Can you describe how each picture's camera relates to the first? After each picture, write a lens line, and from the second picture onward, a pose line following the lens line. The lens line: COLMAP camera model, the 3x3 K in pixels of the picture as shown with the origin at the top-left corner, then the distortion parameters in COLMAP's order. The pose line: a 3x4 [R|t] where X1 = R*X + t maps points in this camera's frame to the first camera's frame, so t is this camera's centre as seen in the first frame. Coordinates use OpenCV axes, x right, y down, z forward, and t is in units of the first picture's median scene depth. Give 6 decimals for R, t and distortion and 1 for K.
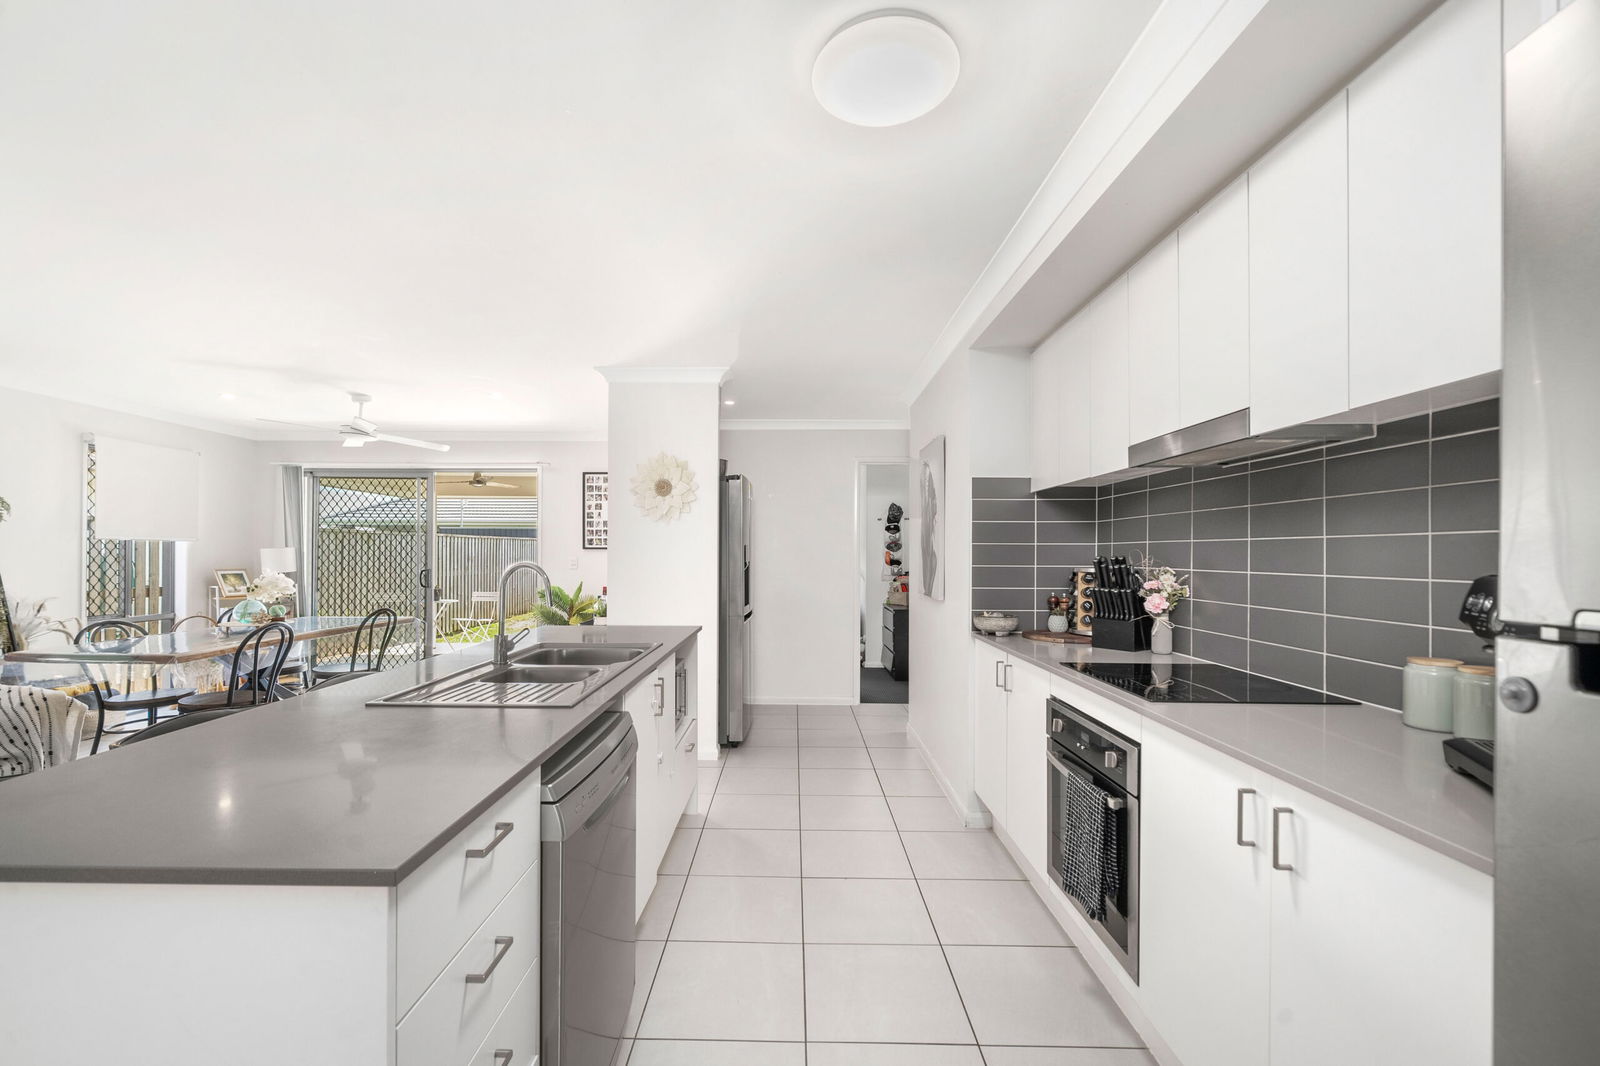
lens RADIAL K [[691.7, 0, 783.7], [0, 691.7, 550.4], [0, 0, 1]] dist [-0.026223, 0.017858]
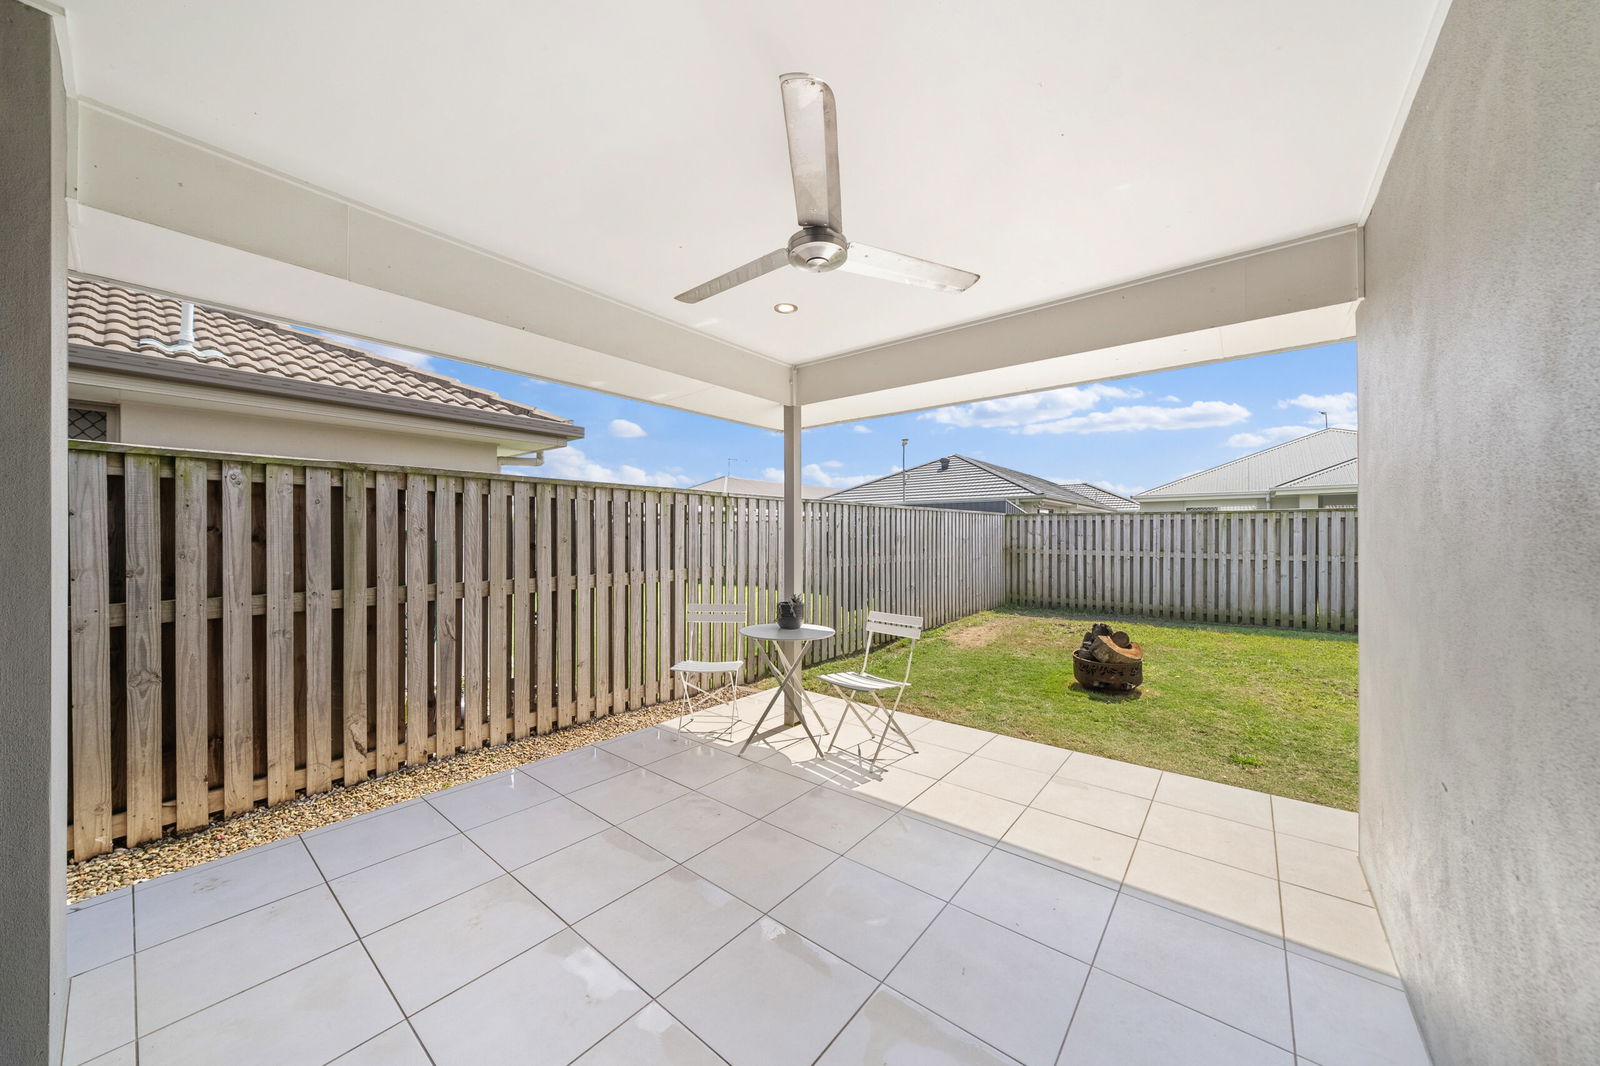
lens RADIAL K [[544.3, 0, 800.0], [0, 544.3, 533.0], [0, 0, 1]] dist [-0.000009, -0.000040]
pose [[0.787302, -0.009552, -0.616493, -0.591698], [0.008012, 0.999954, -0.005262, 0.025277], [0.616515, -0.000797, 0.787343, 1.531452]]
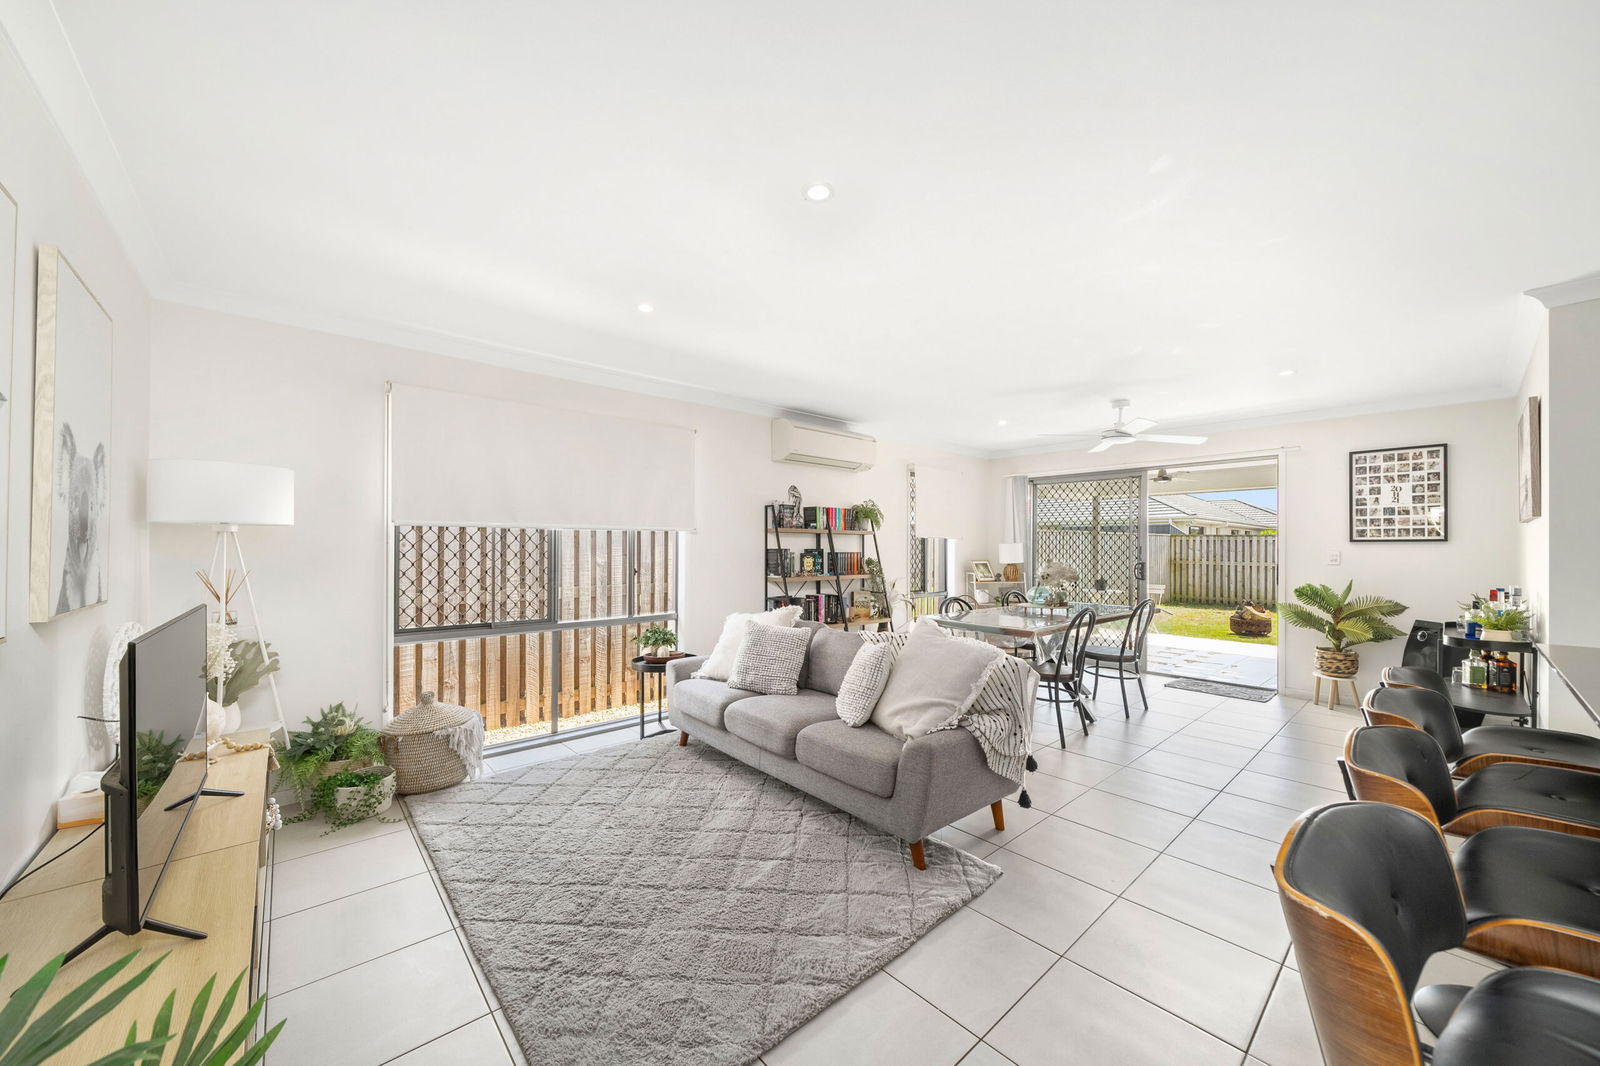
lens RADIAL K [[576.0, 0, 792.1], [0, 576.0, 544.0], [0, 0, 1]] dist [0.000554, 0.000063]
pose [[0.670876, -0.006970, -0.741537, -0.324033], [0.003681, 0.999975, -0.006068, 0.003719], [0.741561, 0.001341, 0.670885, 0.007030]]
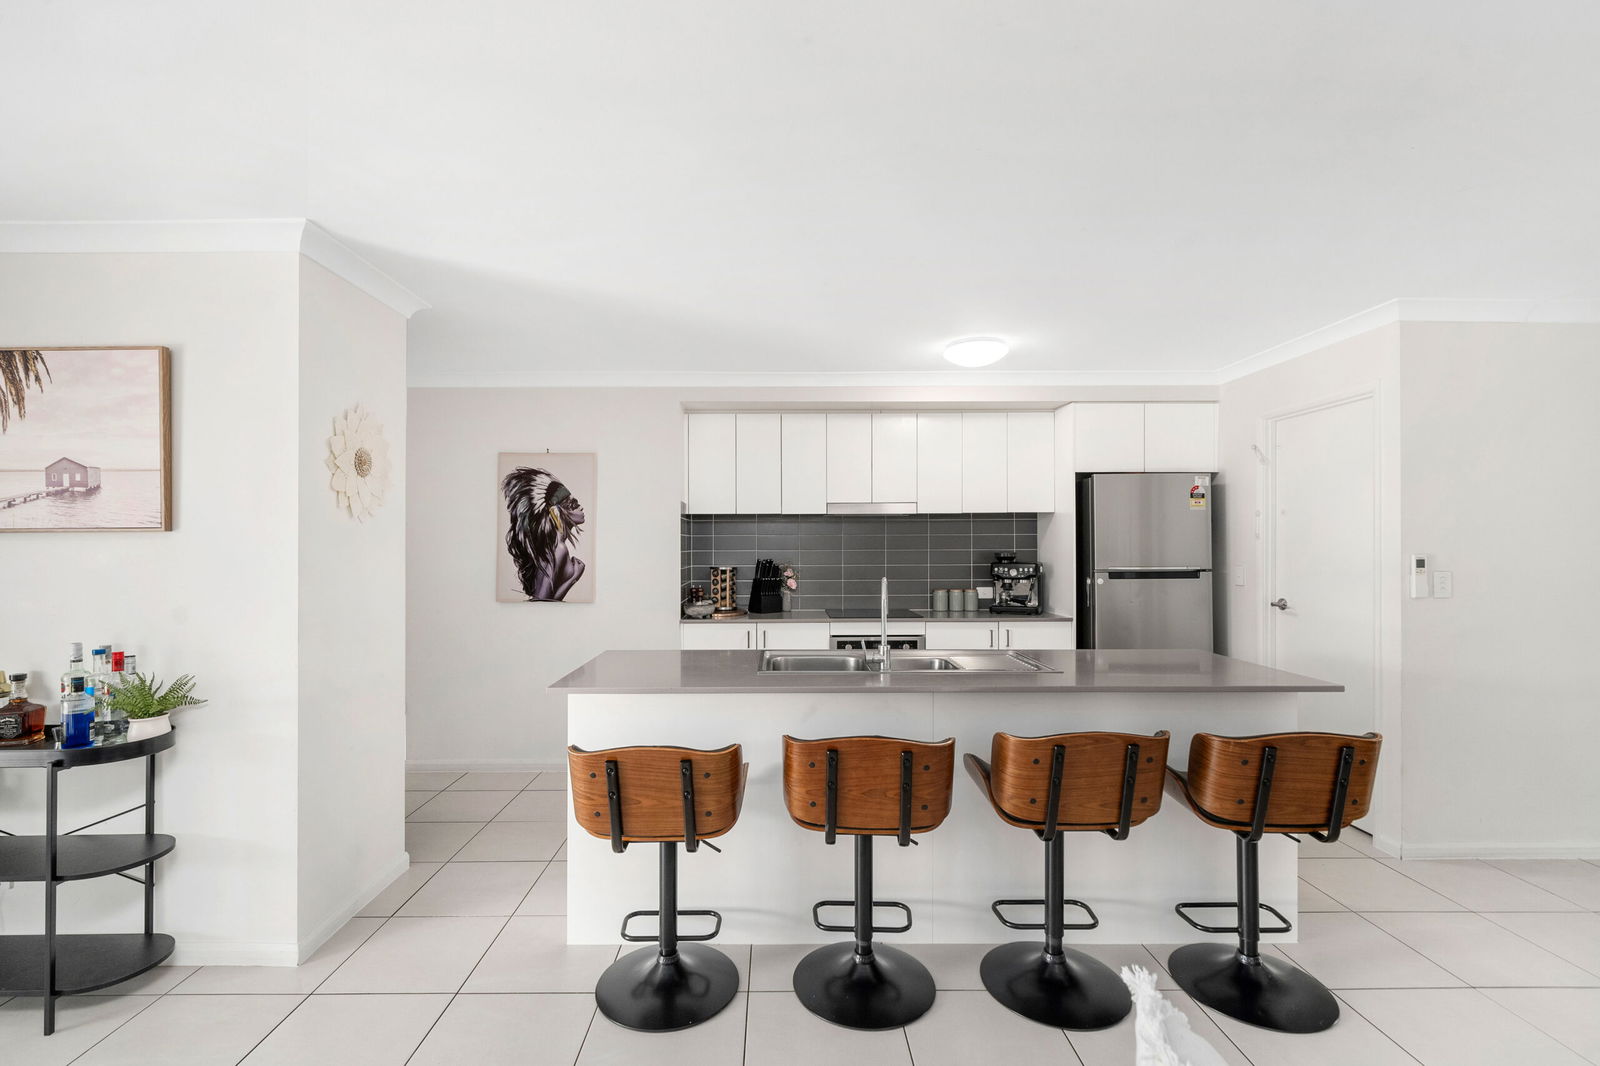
lens RADIAL K [[691.7, 0, 783.7], [0, 691.7, 550.4], [0, 0, 1]] dist [-0.026223, 0.017858]
pose [[-0.028511, -0.007604, 0.999565, -0.743787], [-0.002030, 0.999969, 0.007549, -0.016273], [-0.999591, -0.001814, -0.028526, 0.596972]]
